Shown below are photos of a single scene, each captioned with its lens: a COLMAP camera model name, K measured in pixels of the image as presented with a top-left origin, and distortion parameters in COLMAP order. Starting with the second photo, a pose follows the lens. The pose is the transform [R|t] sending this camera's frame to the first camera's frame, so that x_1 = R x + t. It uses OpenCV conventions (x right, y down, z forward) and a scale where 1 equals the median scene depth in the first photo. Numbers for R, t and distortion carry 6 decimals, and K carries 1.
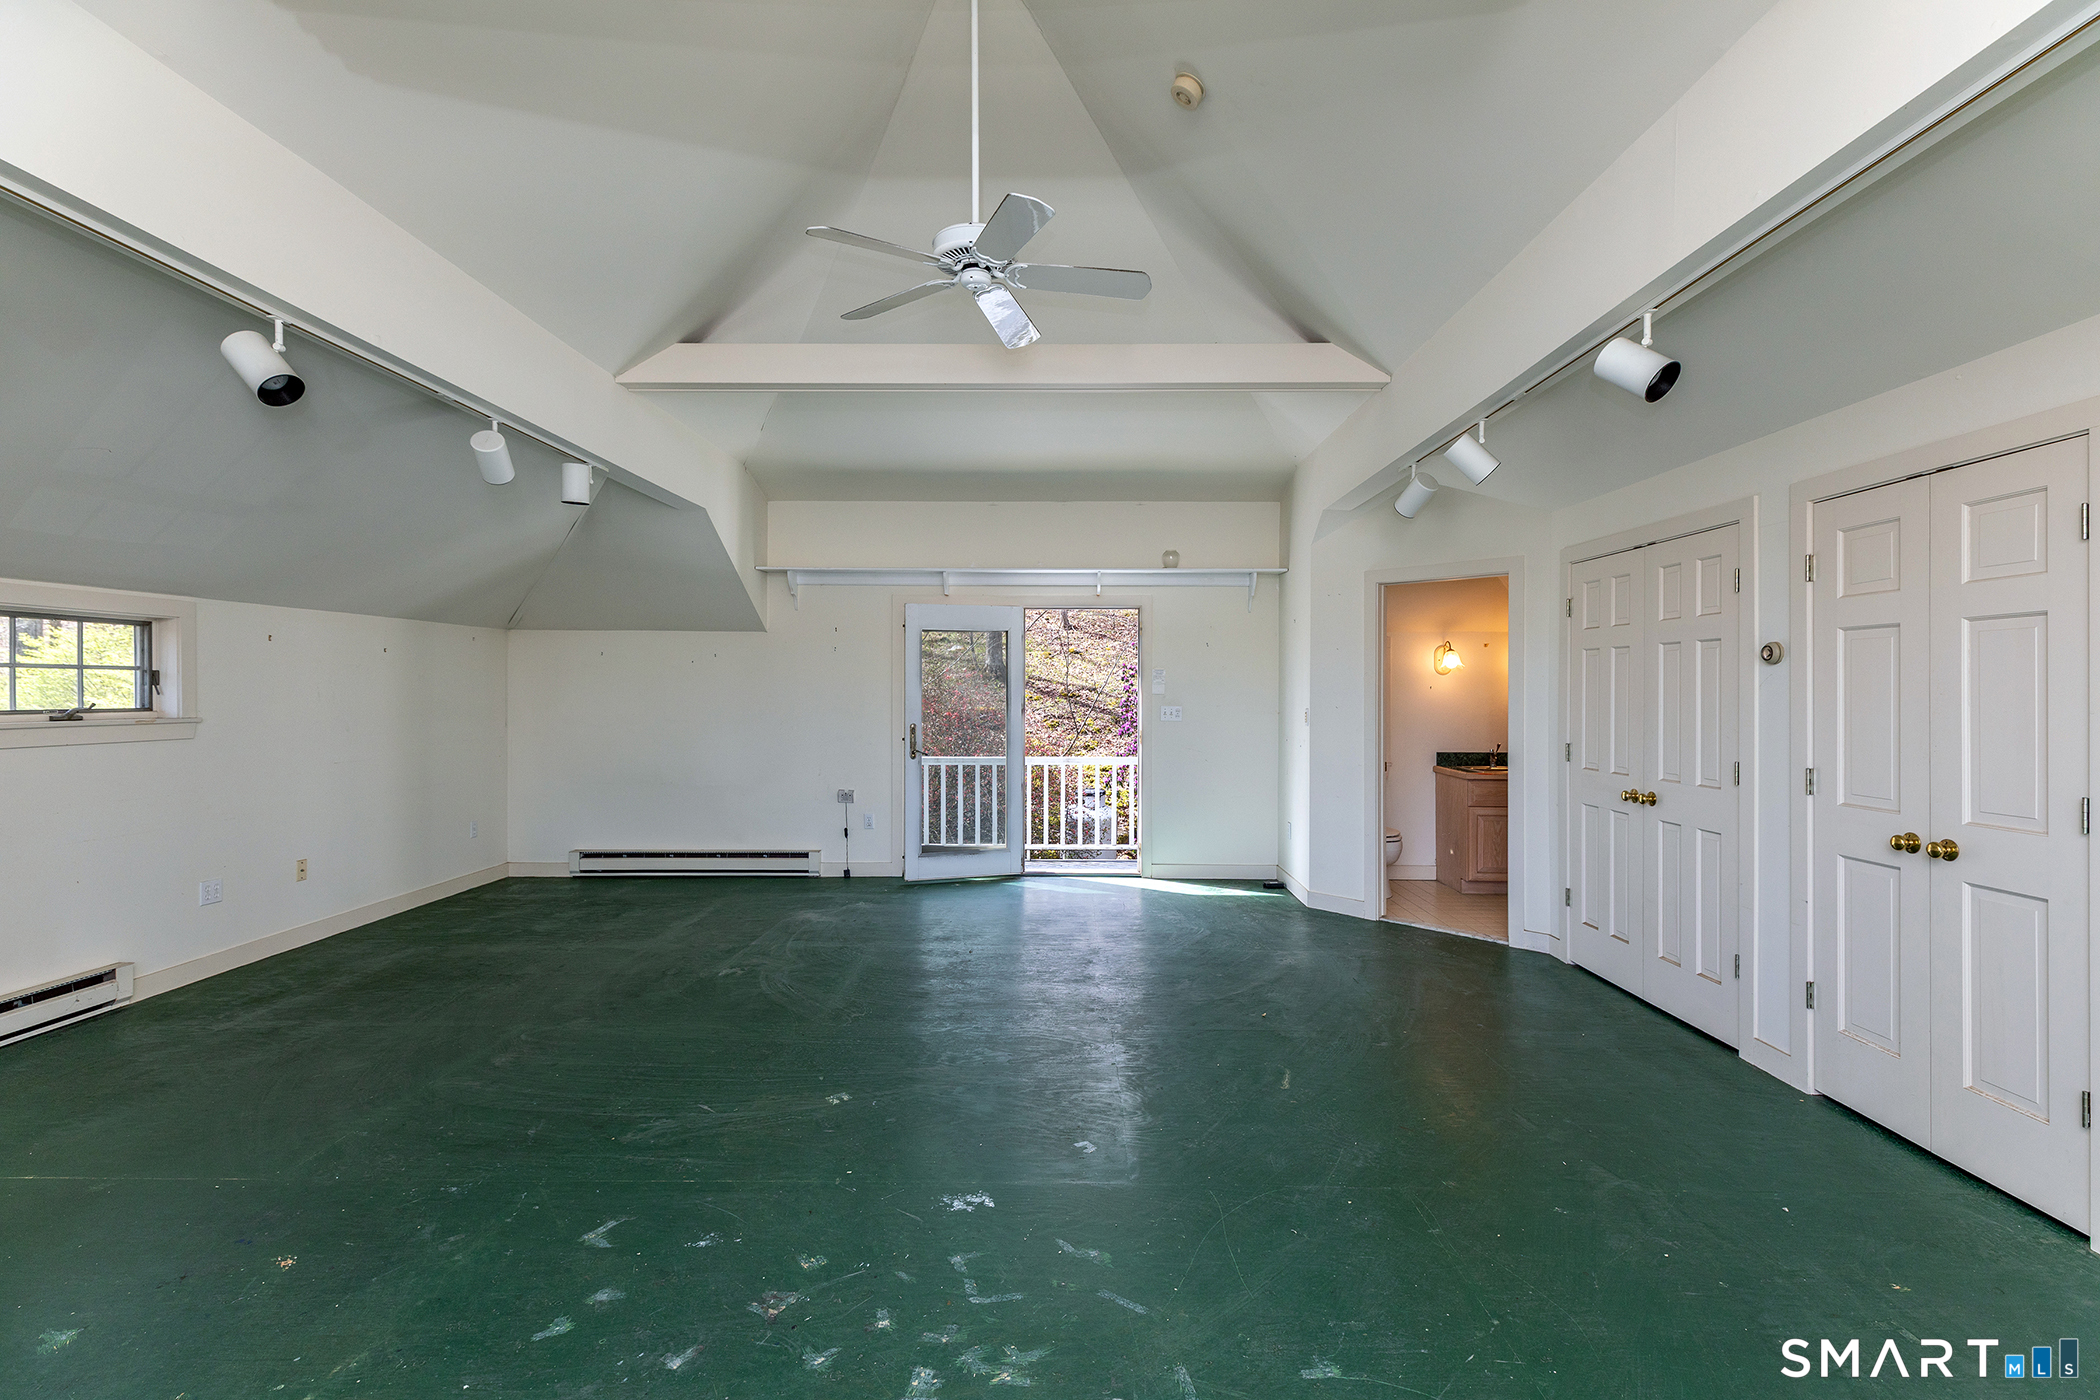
lens RADIAL K [[941.6, 0, 1059.5], [0, 941.6, 696.5], [0, 0, 1]] dist [0.019558, -0.000265]
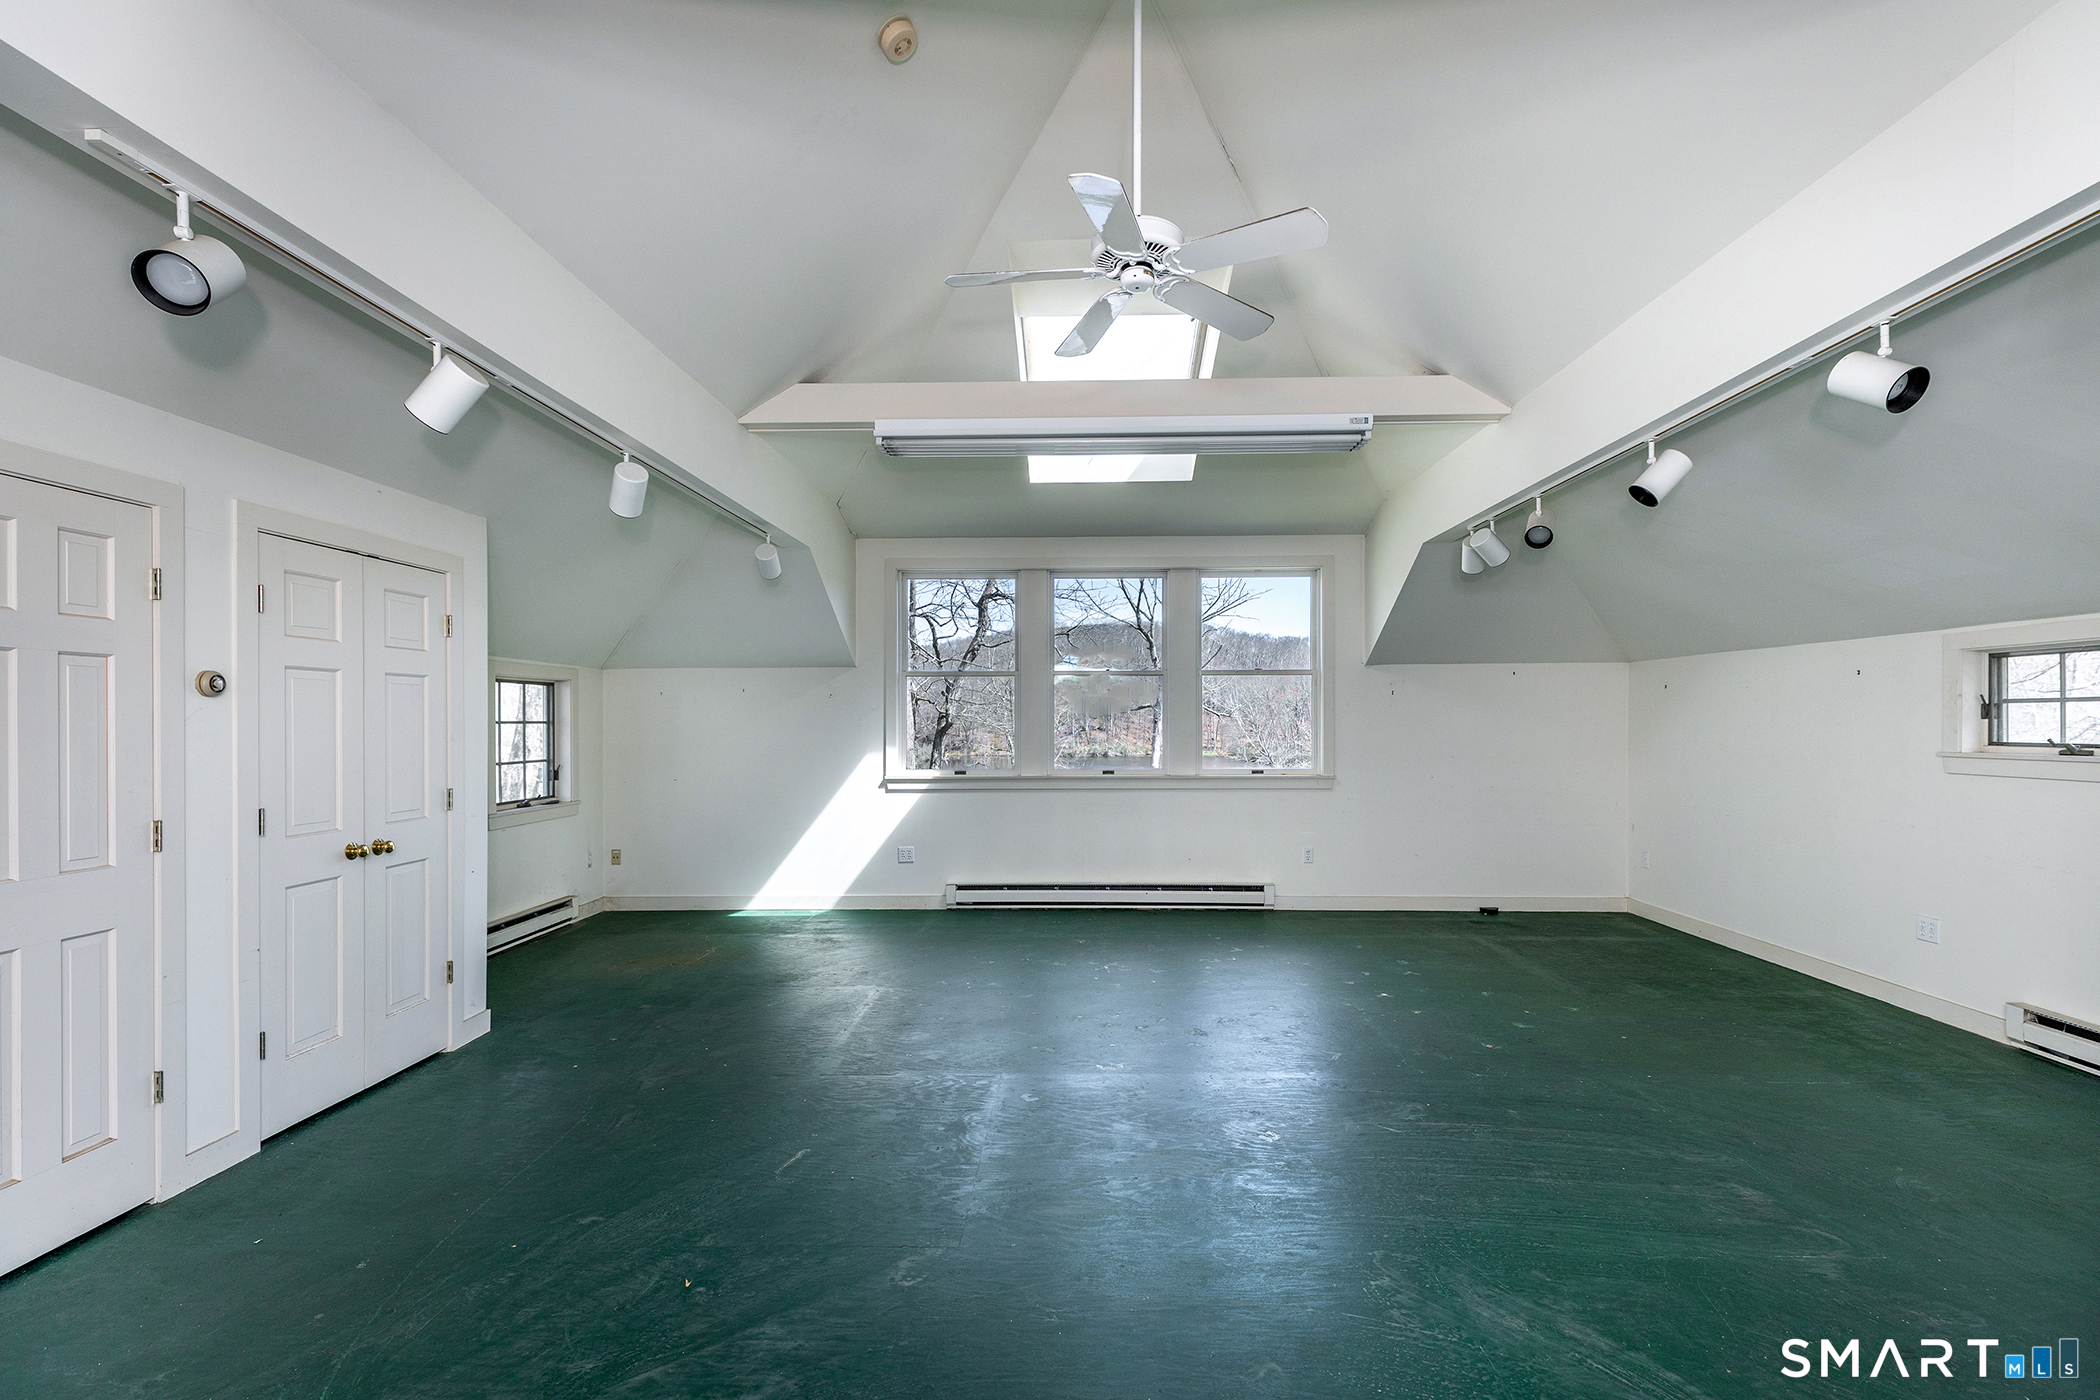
lens RADIAL K [[942.7, 0, 1048.9], [0, 942.7, 726.8], [0, 0, 1]] dist [0.016081, -0.000191]
pose [[-0.999253, 0.000479, 0.038648, -0.040408], [0.001131, 0.999858, 0.016836, -0.022028], [-0.038634, 0.016867, -0.999111, 2.020550]]
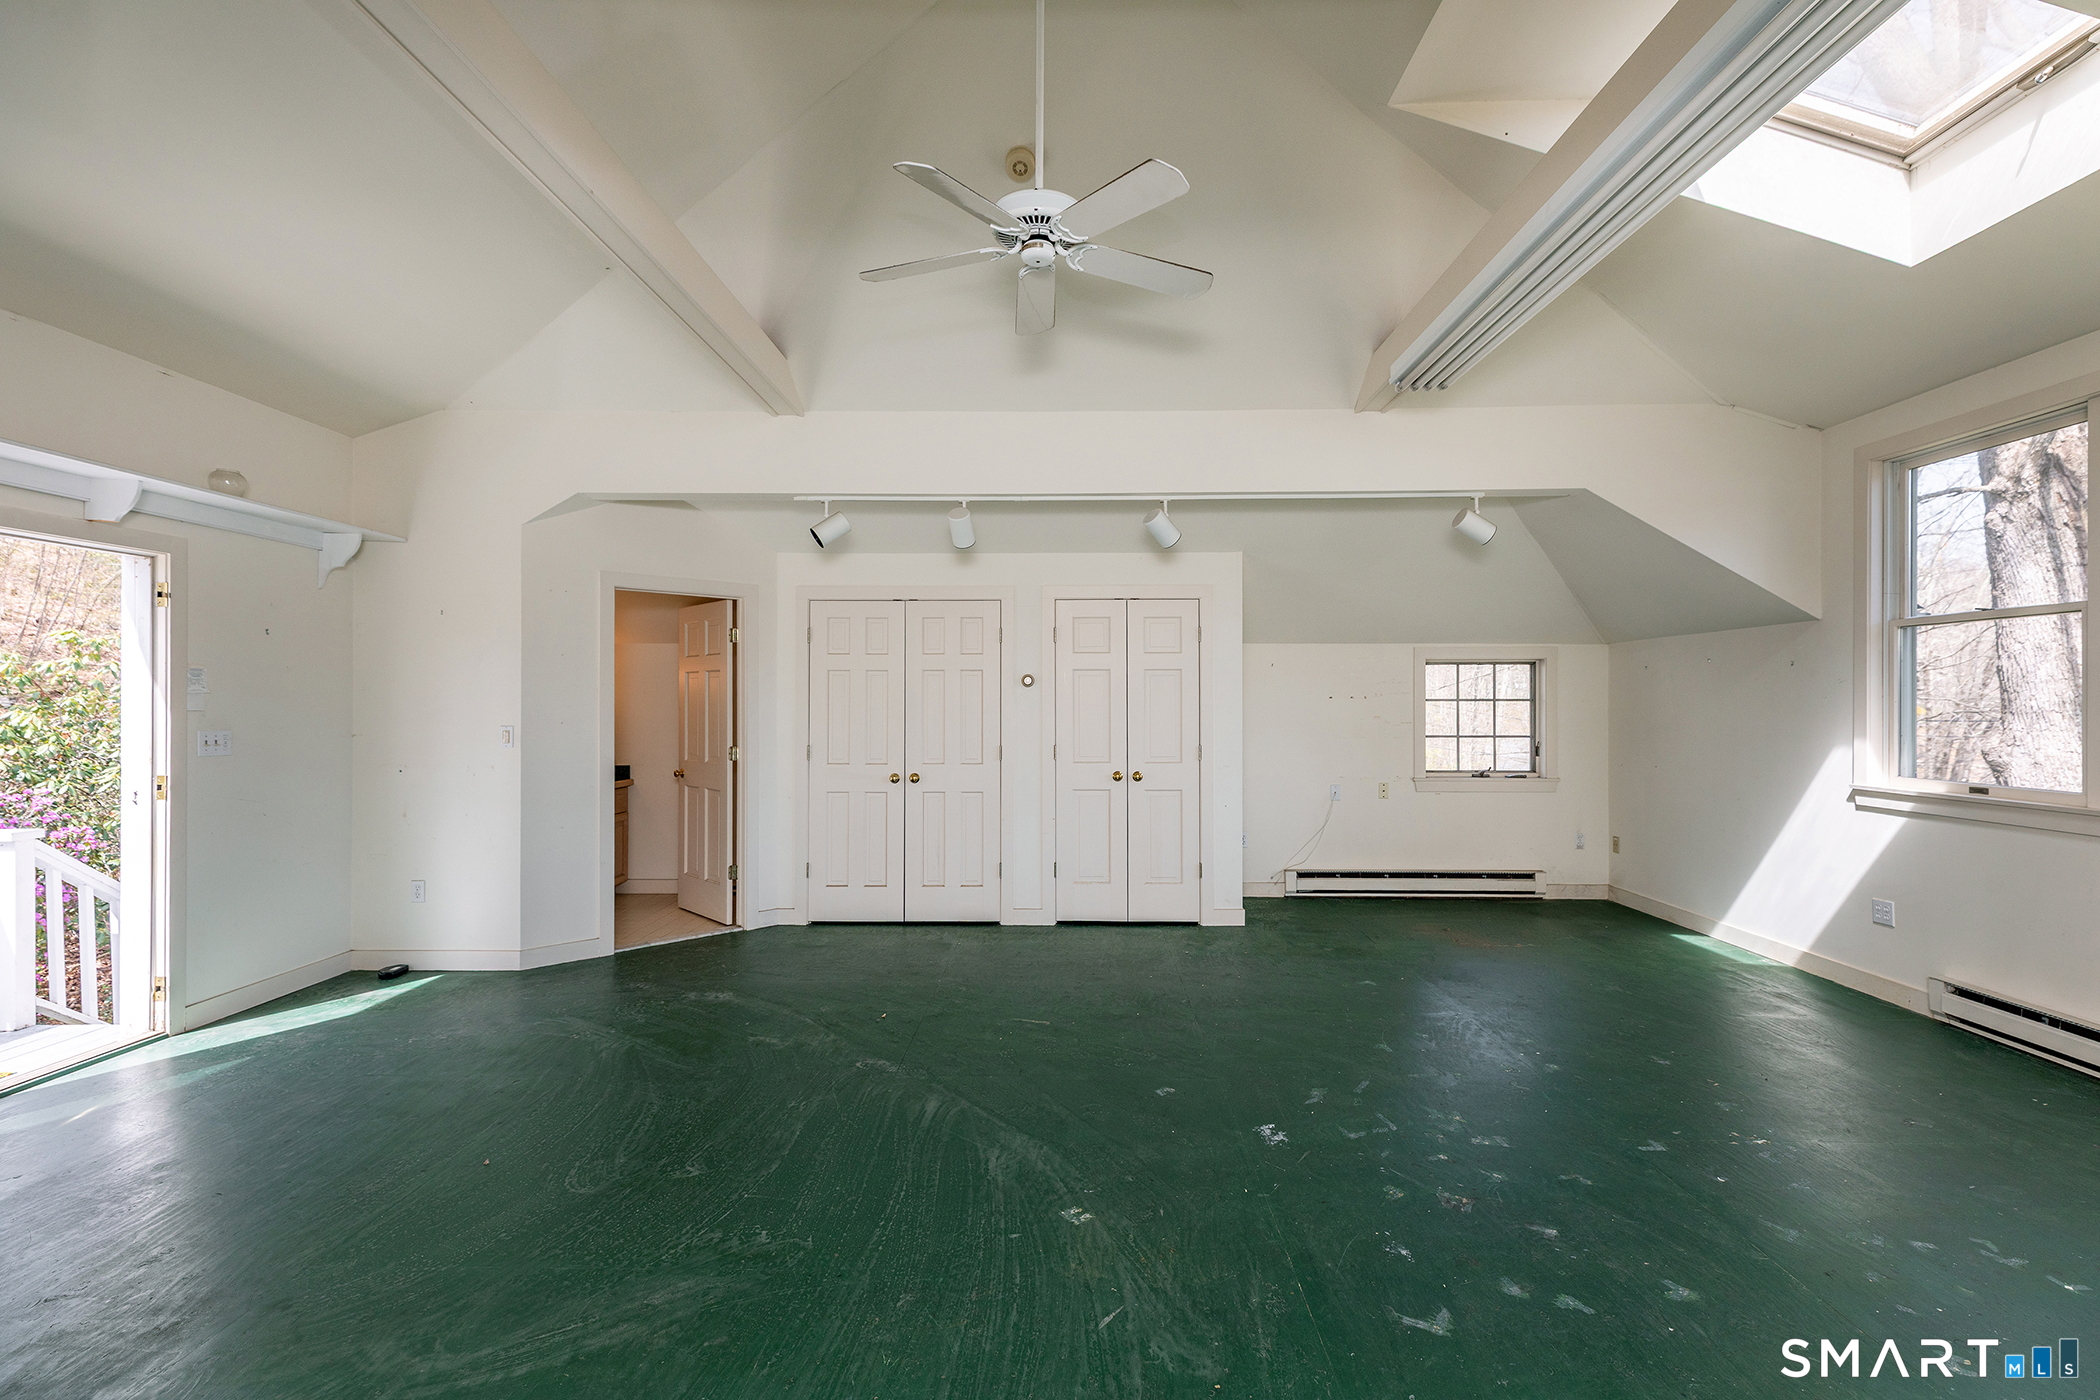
lens RADIAL K [[941.6, 0, 1059.5], [0, 941.6, 696.5], [0, 0, 1]] dist [0.019558, -0.000265]
pose [[0.015891, 0.001386, 0.999873, -1.046253], [0.008521, 0.999963, -0.001521, -0.011226], [-0.999837, 0.008544, 0.015879, 1.012188]]
